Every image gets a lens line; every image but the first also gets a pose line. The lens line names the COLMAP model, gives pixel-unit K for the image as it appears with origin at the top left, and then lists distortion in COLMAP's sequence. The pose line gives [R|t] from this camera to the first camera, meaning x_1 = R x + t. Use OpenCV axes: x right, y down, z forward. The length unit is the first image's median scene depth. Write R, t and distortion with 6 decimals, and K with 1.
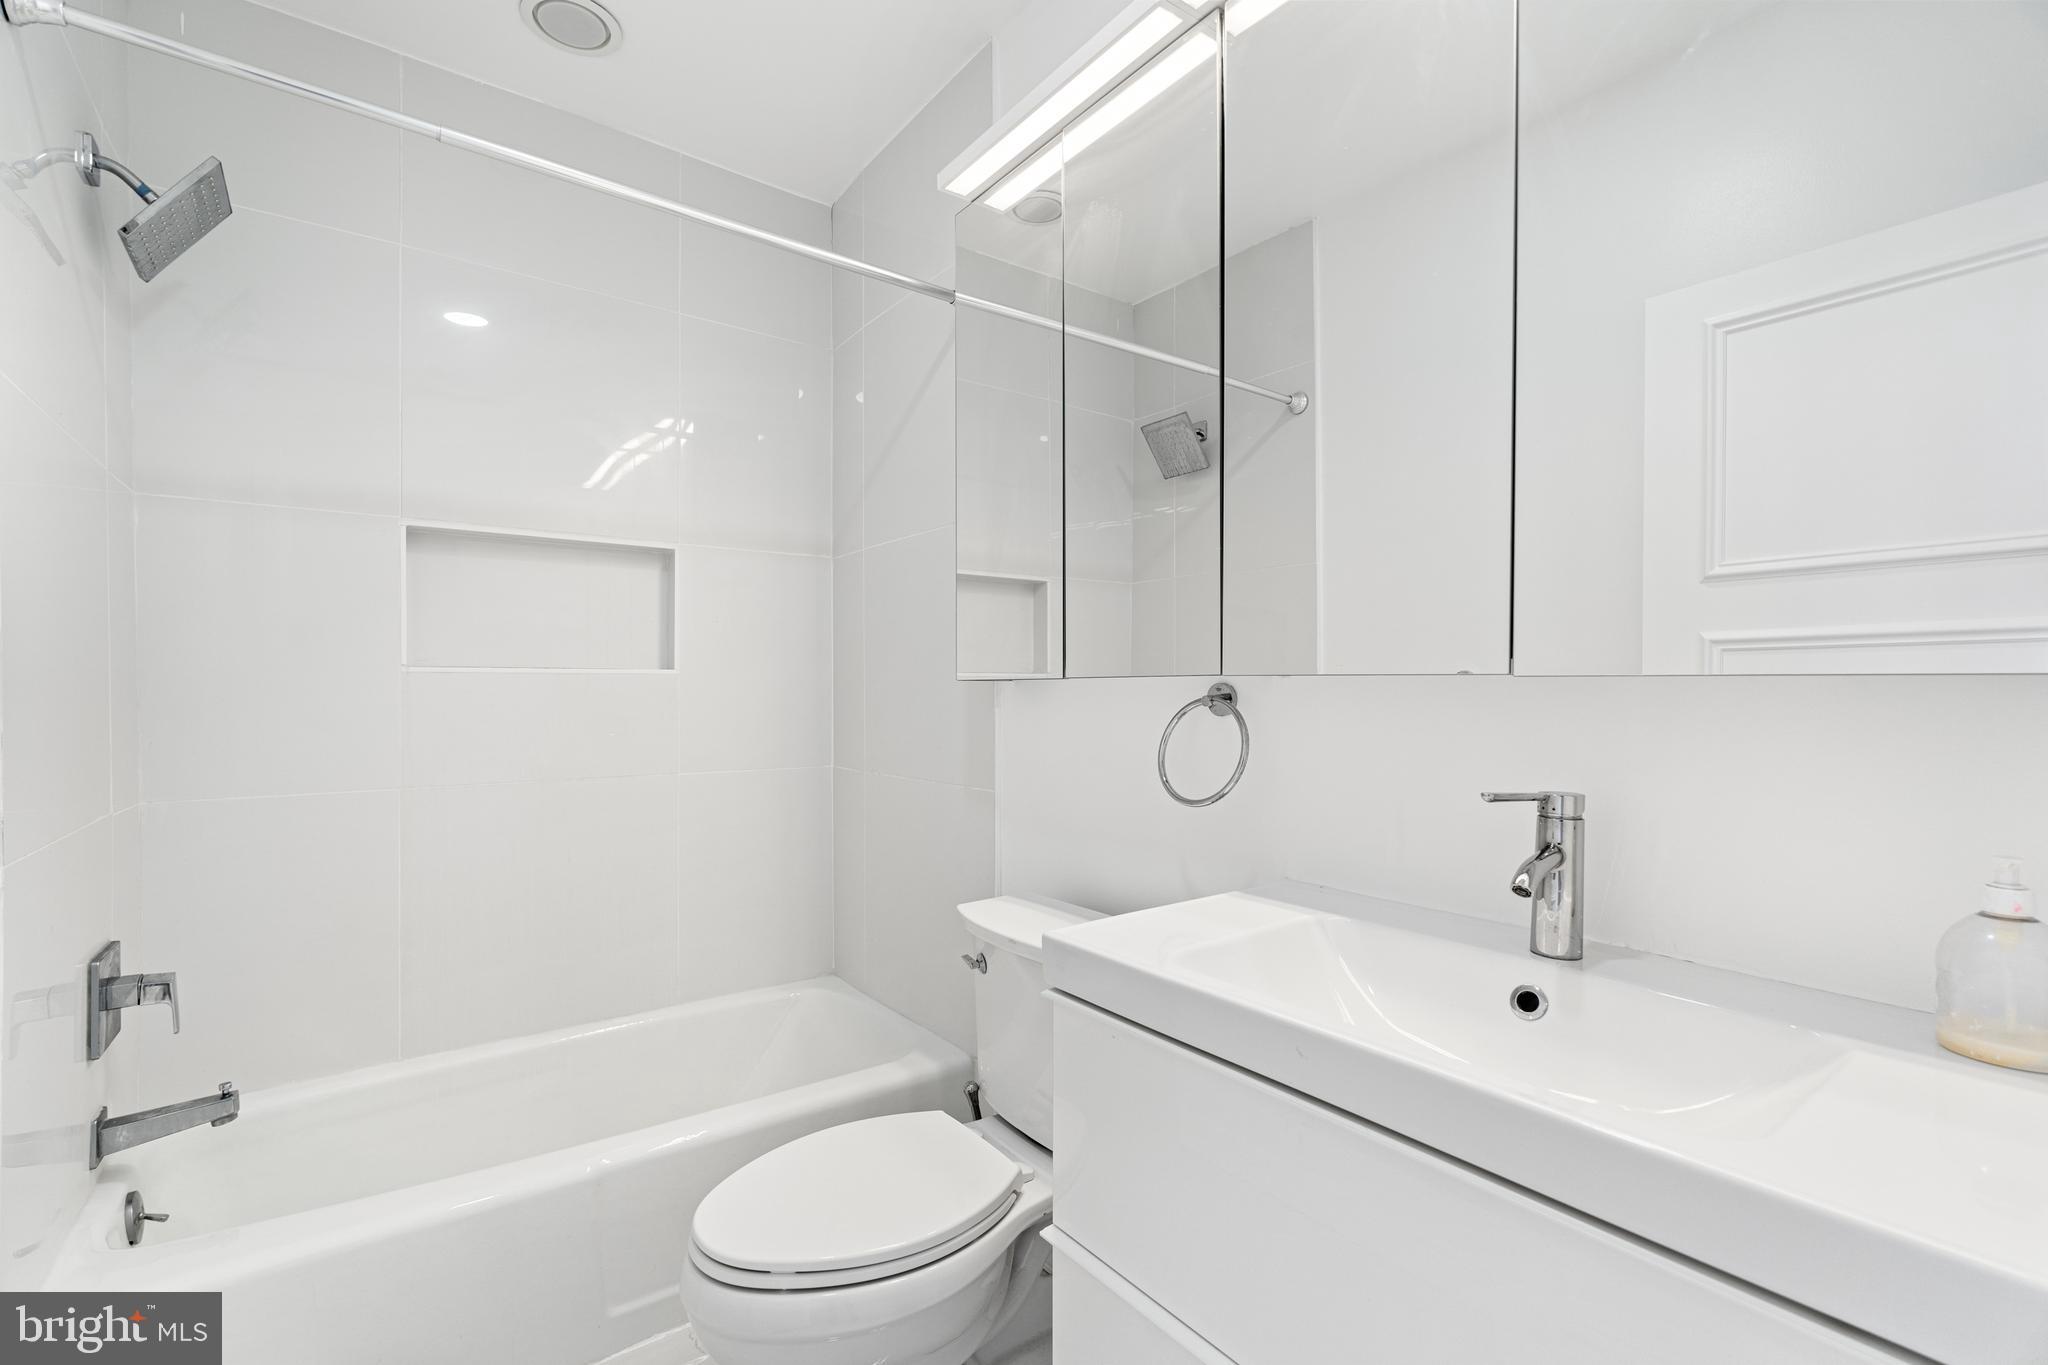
lens RADIAL K [[926.4, 0, 1022.1], [0, 926.4, 683.5], [0, 0, 1]] dist [0.001062, 0.001317]
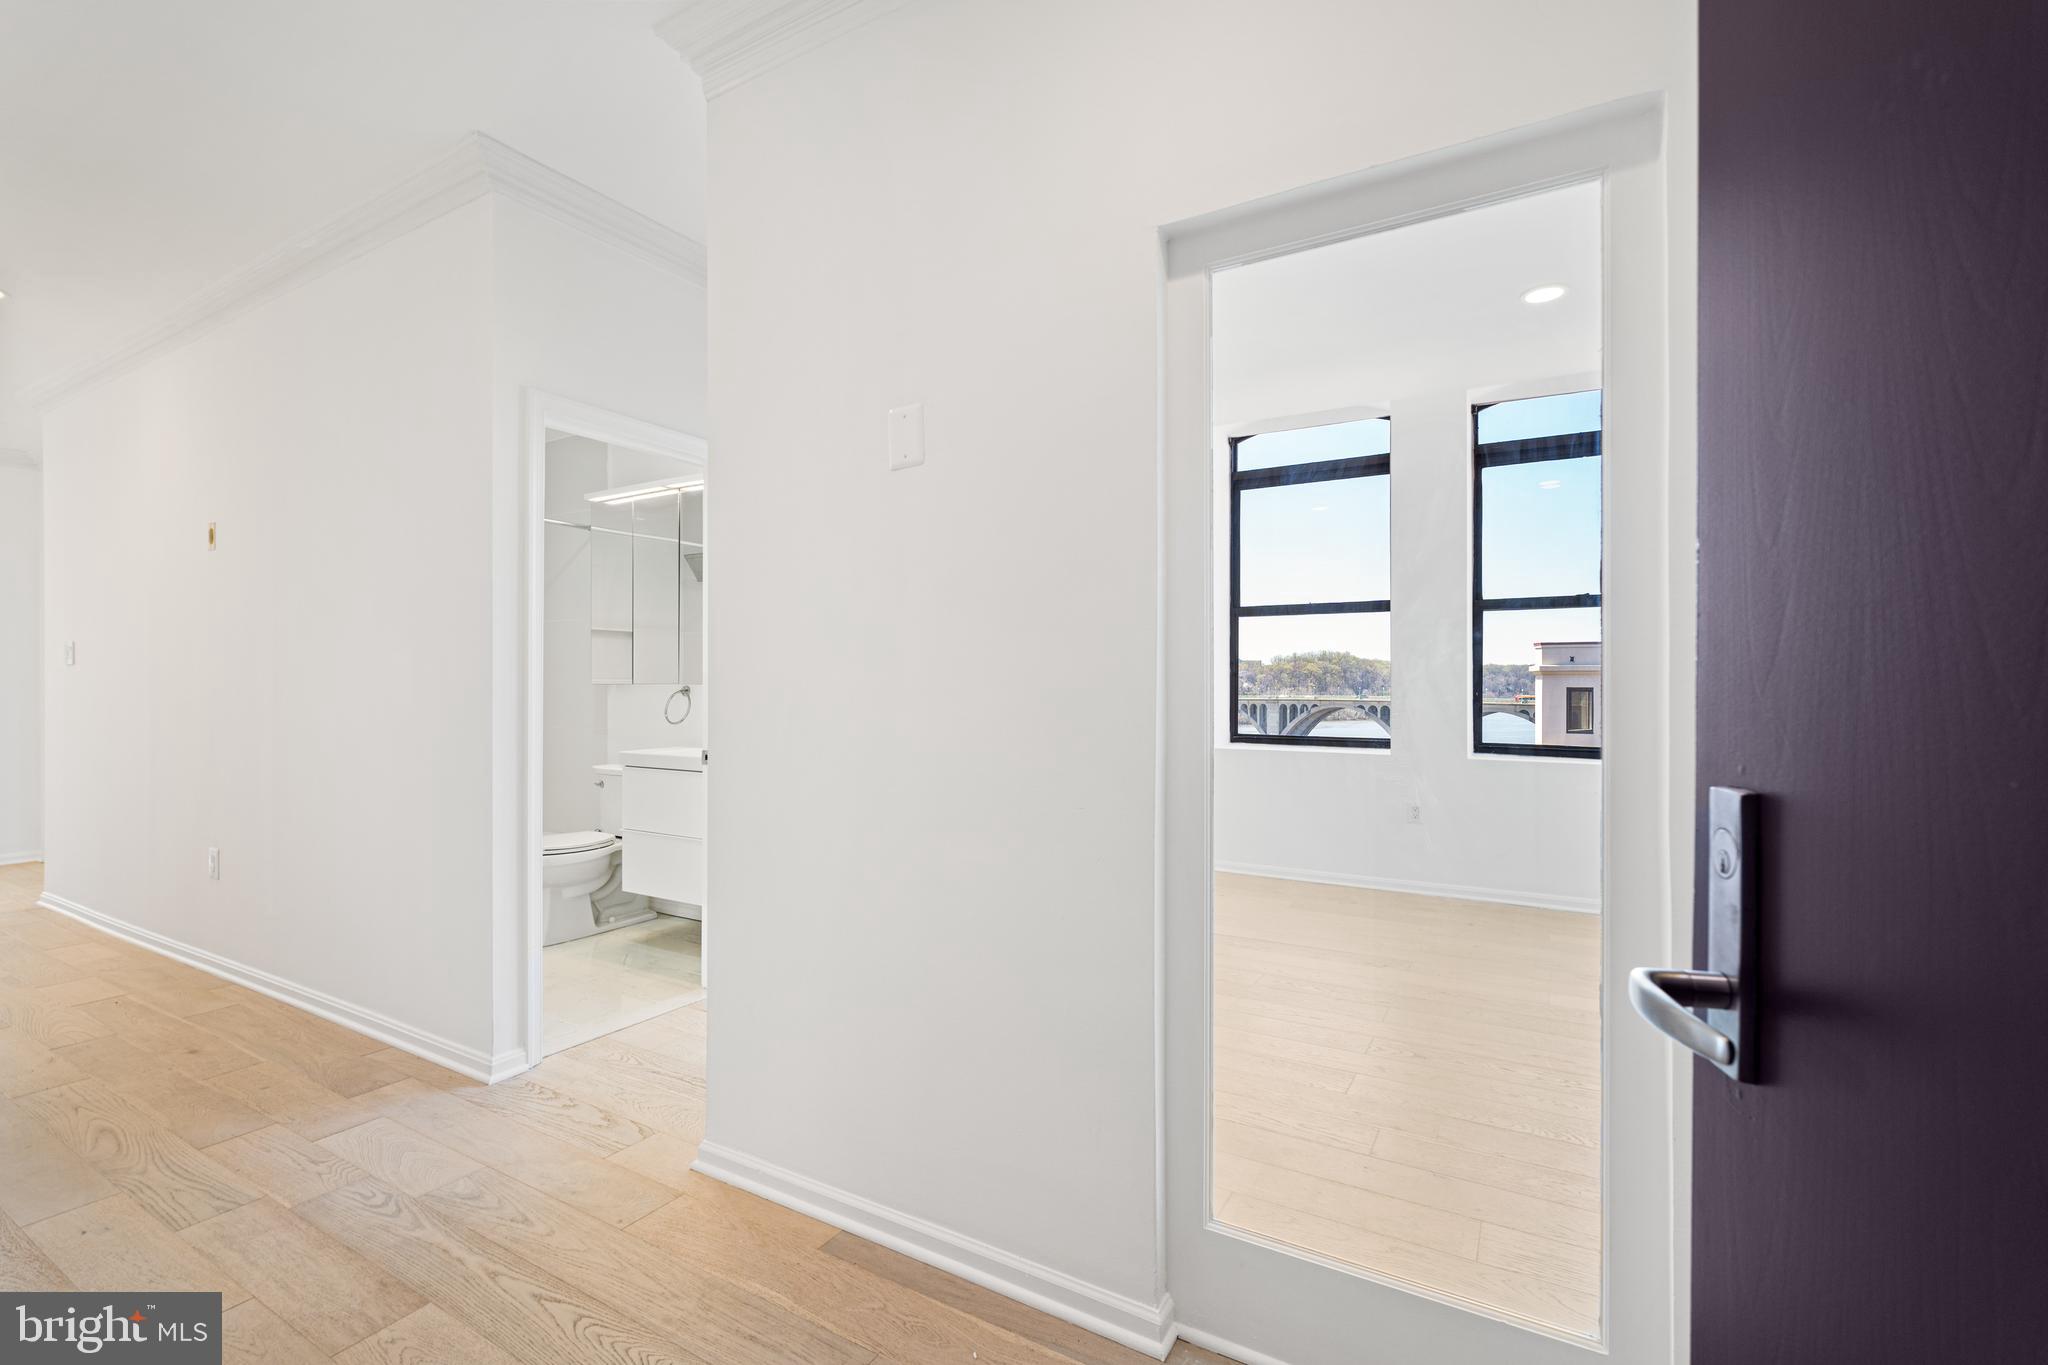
lens RADIAL K [[875.3, 0, 1015.7], [0, 875.3, 683.4], [0, 0, 1]] dist [-0.002262, -0.000066]
pose [[0.925728, 0.001548, 0.378188, 0.108345], [0.000267, 0.999989, -0.004748, 0.003906], [-0.378191, 0.004497, 0.925717, -1.821841]]
